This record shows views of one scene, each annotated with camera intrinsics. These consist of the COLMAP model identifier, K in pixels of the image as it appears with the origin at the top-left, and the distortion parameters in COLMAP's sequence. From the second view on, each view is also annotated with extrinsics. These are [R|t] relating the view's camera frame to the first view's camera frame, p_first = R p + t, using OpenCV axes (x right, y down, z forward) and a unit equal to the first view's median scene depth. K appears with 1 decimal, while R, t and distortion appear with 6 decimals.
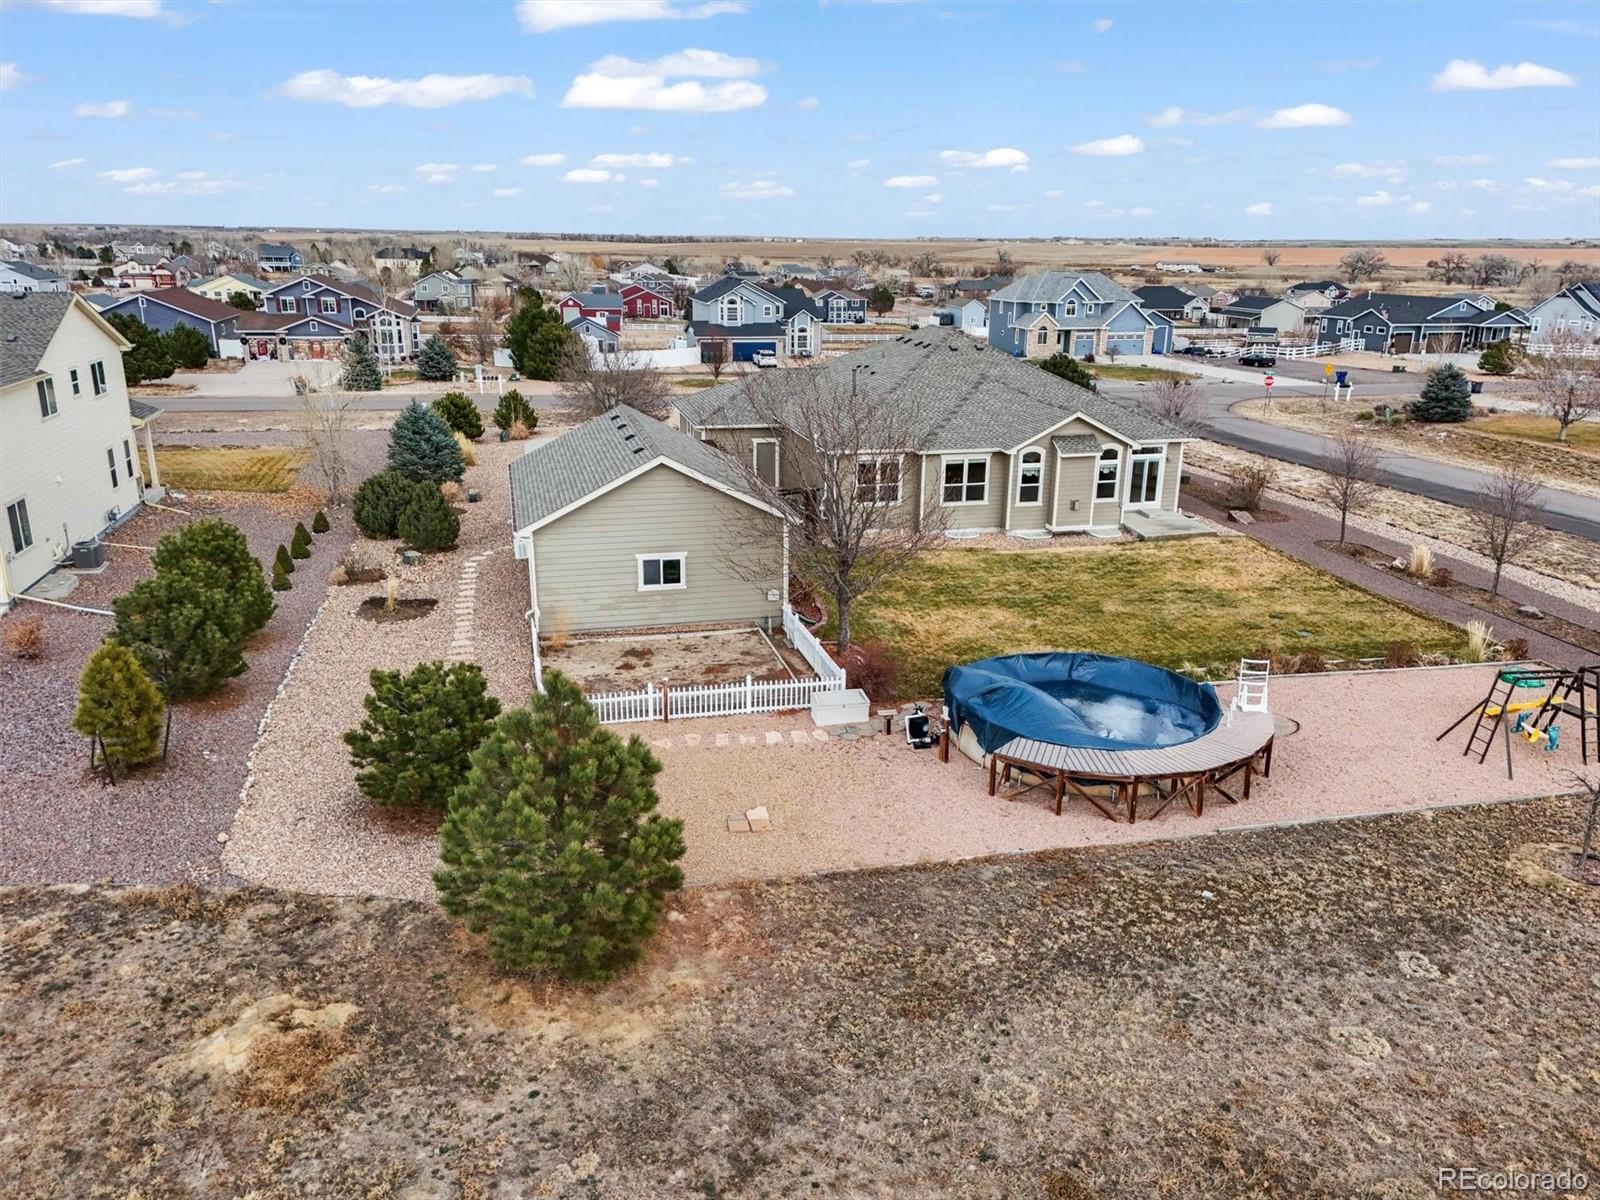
lens RADIAL K [[1151.8, 0, 791.1], [0, 1151.8, 604.4], [0, 0, 1]] dist [0.081687, -0.001848]
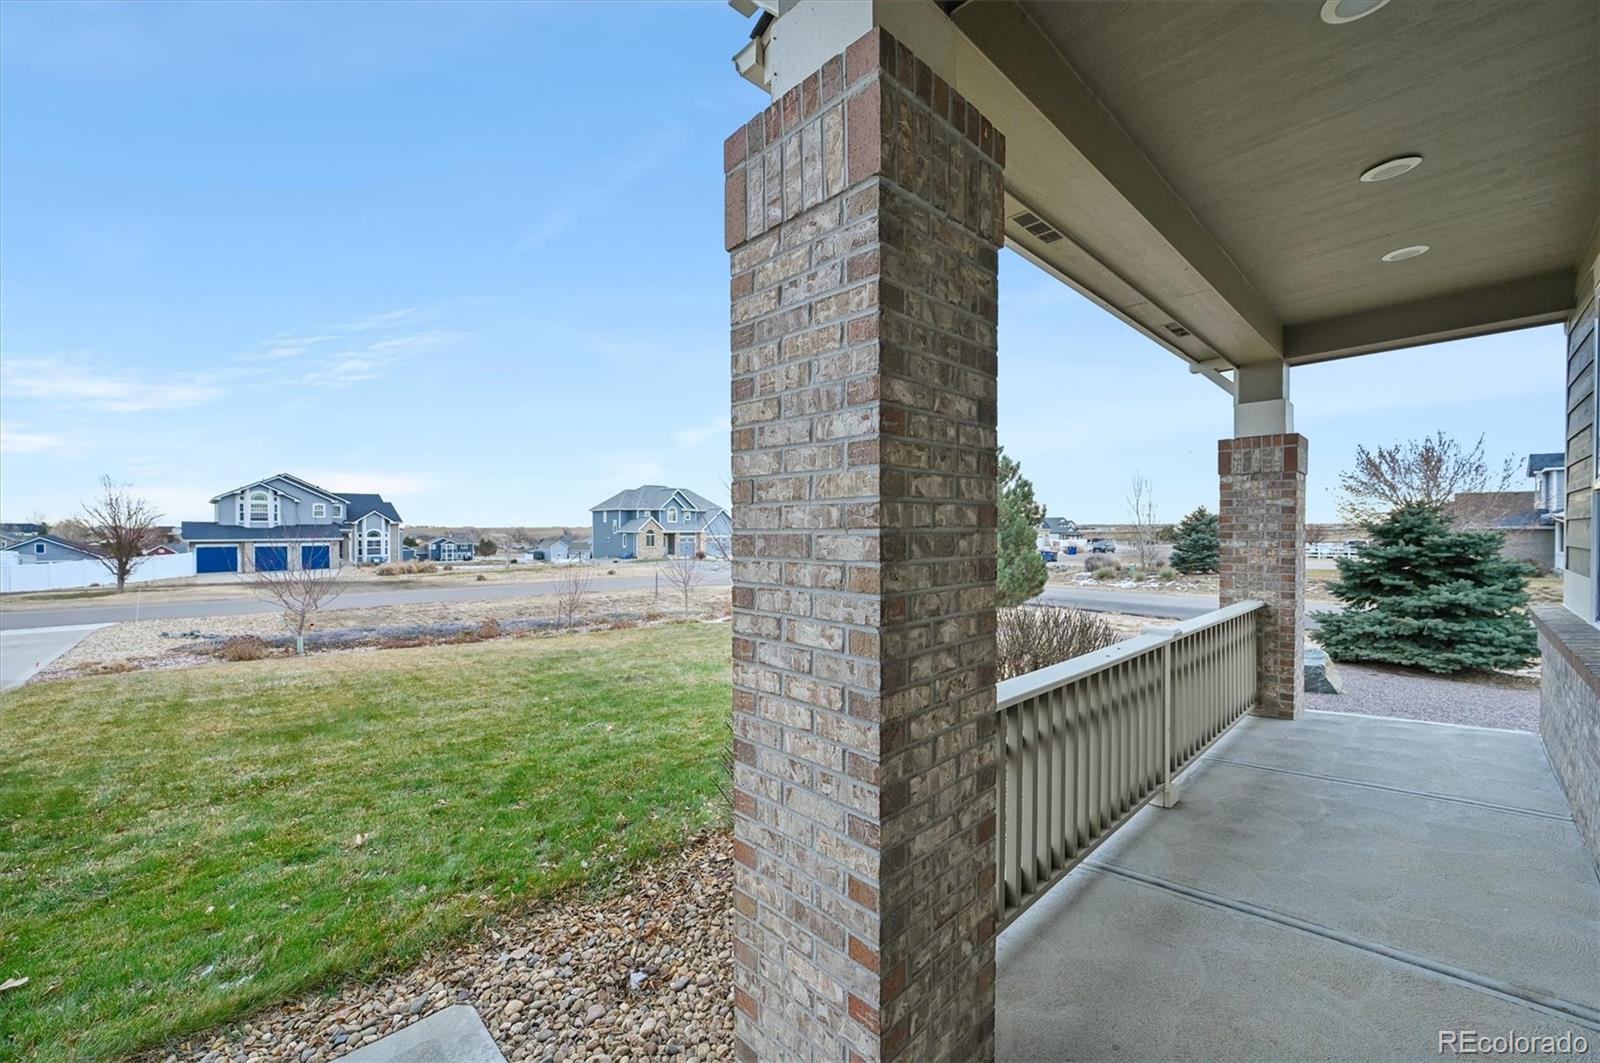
lens RADIAL K [[627.6, 0, 805.6], [0, 627.6, 533.0], [0, 0, 1]] dist [-0.001133, 0.000332]
pose [[0.856307, -0.012051, 0.516327, 0.043020], [0.162158, 0.955446, -0.246633, -0.072765], [-0.490350, 0.294920, 0.820109, 0.463801]]
